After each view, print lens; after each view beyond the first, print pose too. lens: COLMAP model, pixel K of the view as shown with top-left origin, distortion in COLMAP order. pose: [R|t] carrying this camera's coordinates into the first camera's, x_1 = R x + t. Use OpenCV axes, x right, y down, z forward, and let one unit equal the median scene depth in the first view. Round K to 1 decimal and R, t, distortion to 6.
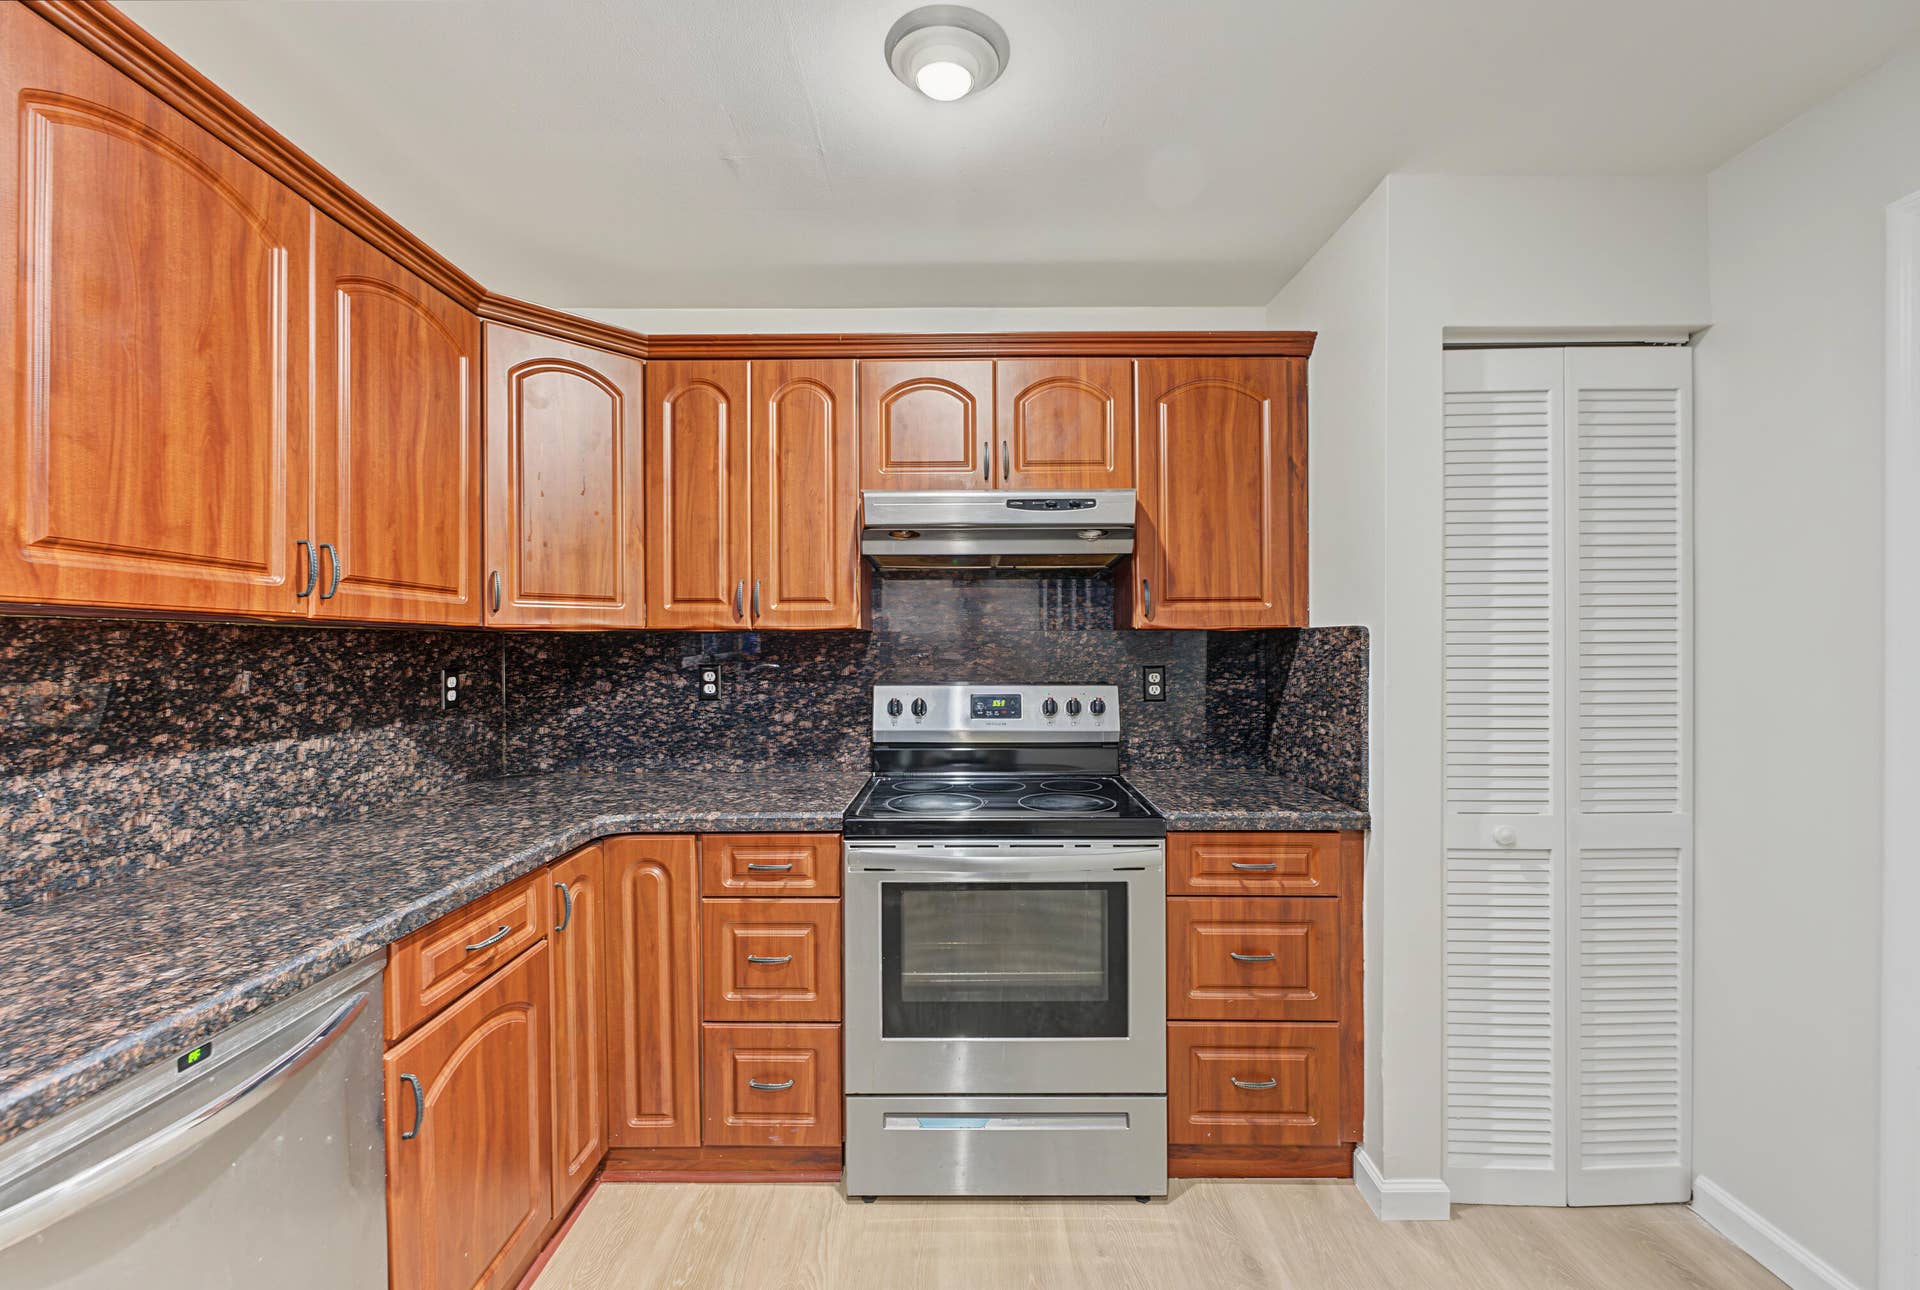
lens RADIAL K [[778.7, 0, 970.7], [0, 778.7, 645.2], [0, 0, 1]] dist [-0.002989, 0.000150]
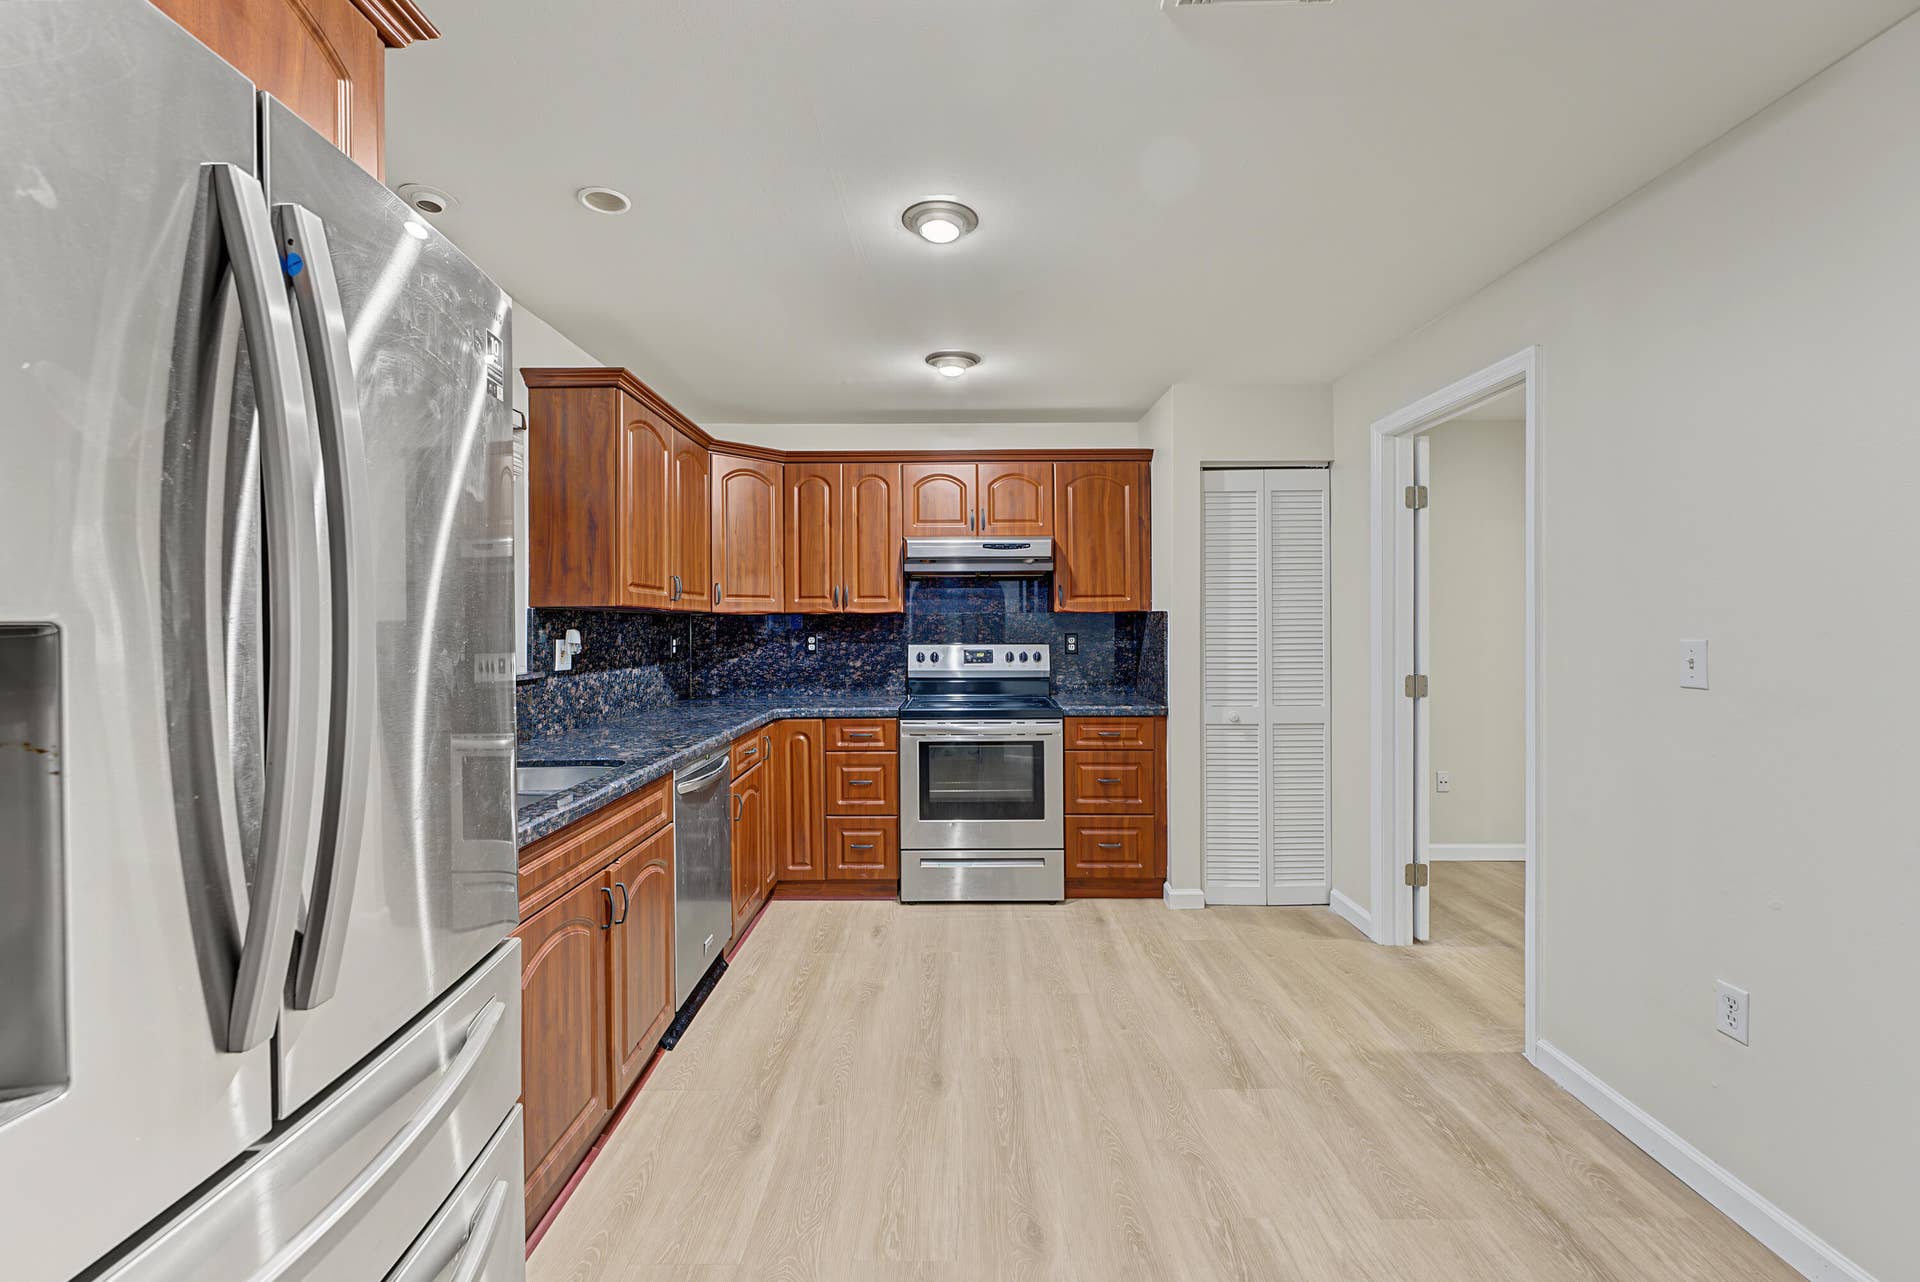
lens RADIAL K [[805.4, 0, 960.3], [0, 805.4, 624.9], [0, 0, 1]] dist [-0.001520, -0.000100]
pose [[0.999979, -0.001489, -0.006233, 0.003116], [0.001501, 0.999997, 0.001920, 0.005242], [0.006230, -0.001929, 0.999979, -1.006846]]
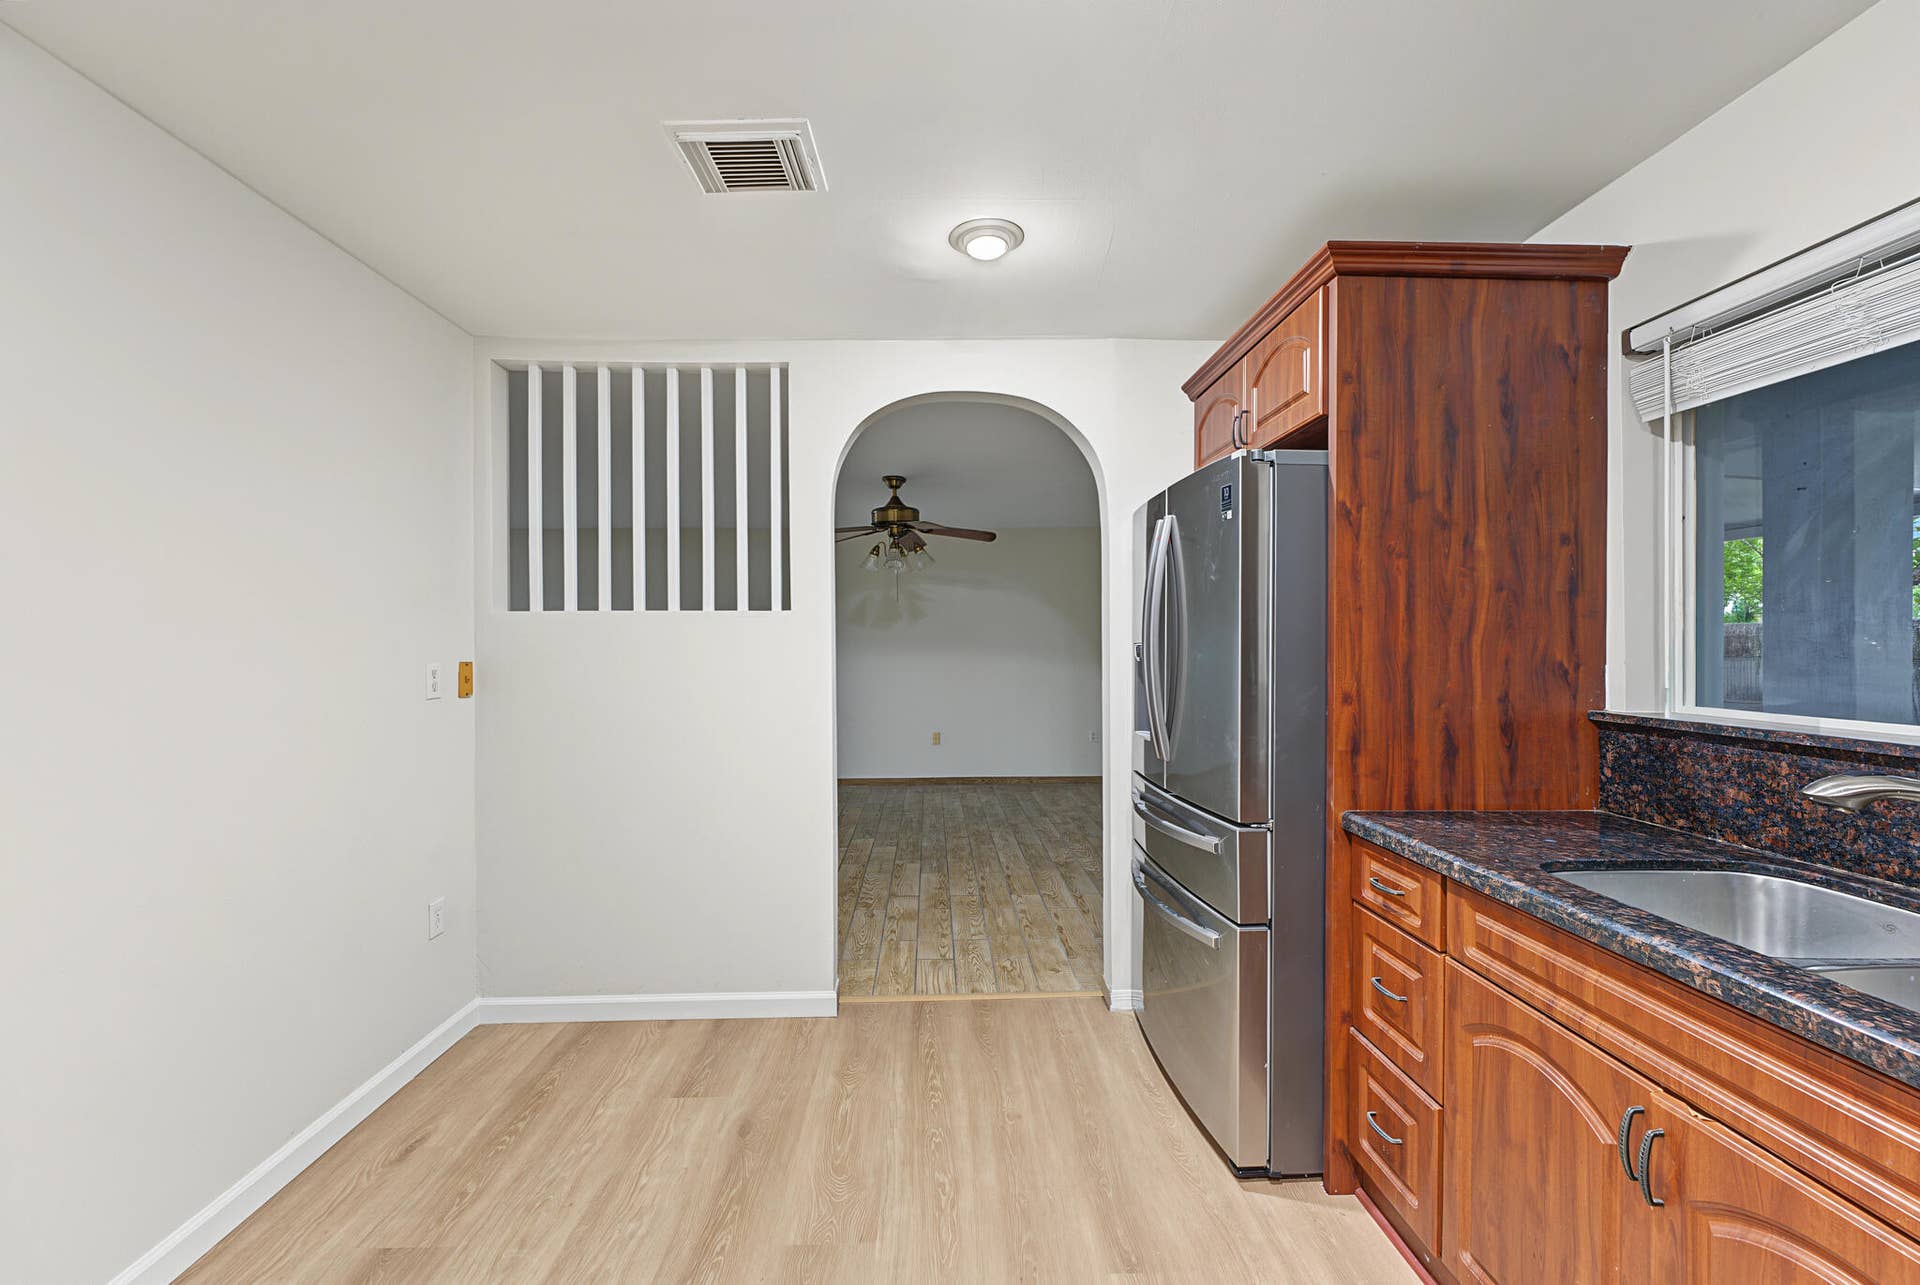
lens RADIAL K [[784.1, 0, 960.0], [0, 784.1, 642.5], [0, 0, 1]] dist [-0.003149, -0.000022]
pose [[-0.999418, 0.006240, -0.033529, 0.053003], [0.006176, 0.999979, 0.002013, 0.000232], [0.033541, 0.001805, -0.999436, 0.616672]]
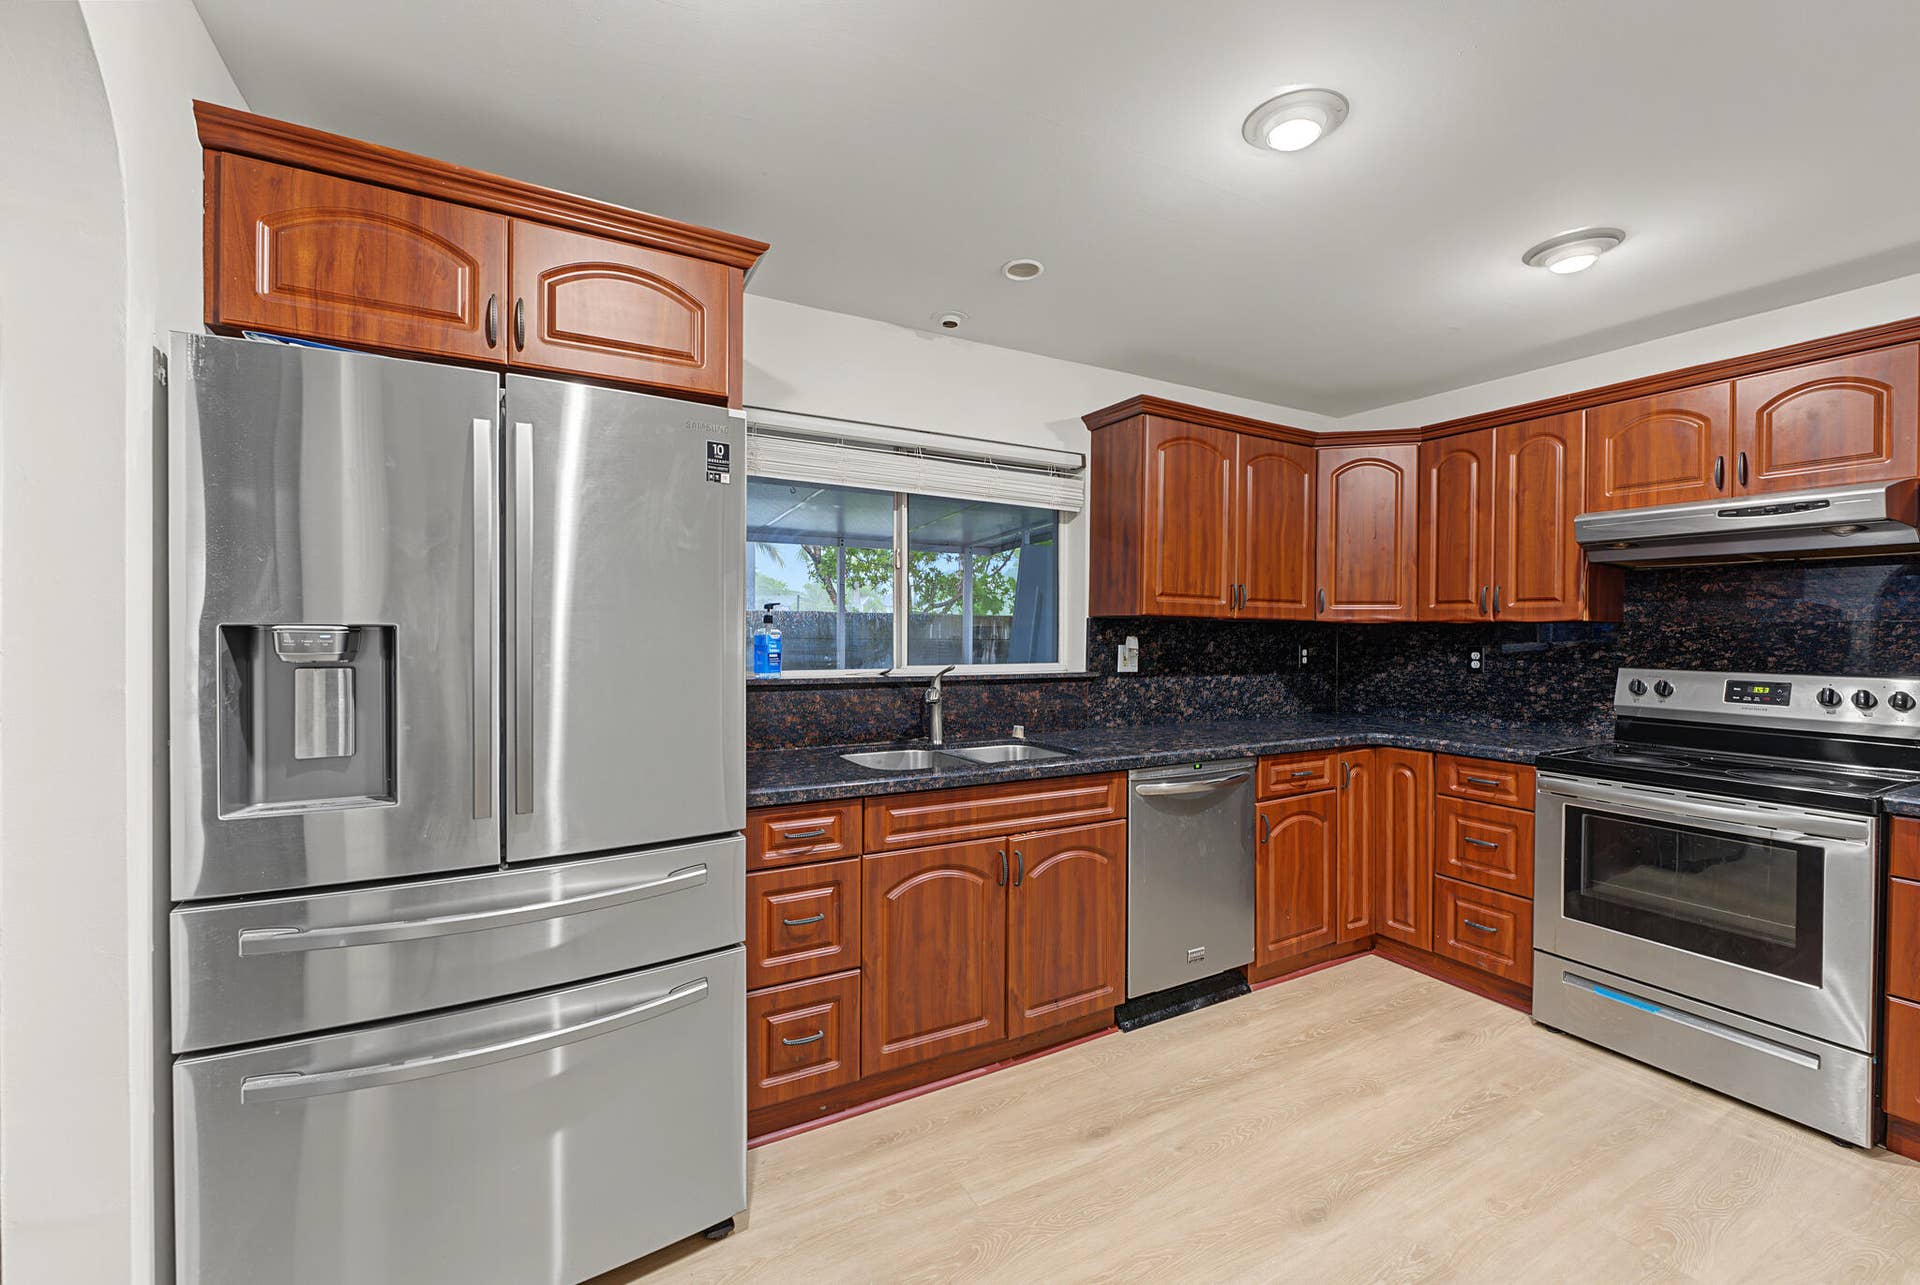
lens RADIAL K [[784.4, 0, 941.4], [0, 784.4, 638.6], [0, 0, 1]] dist [-0.003279, -0.000125]
pose [[0.471800, 0.017253, -0.881537, 0.565841], [-0.010670, 0.999847, 0.013858, 0.001765], [0.881641, 0.002868, 0.471912, -0.617722]]
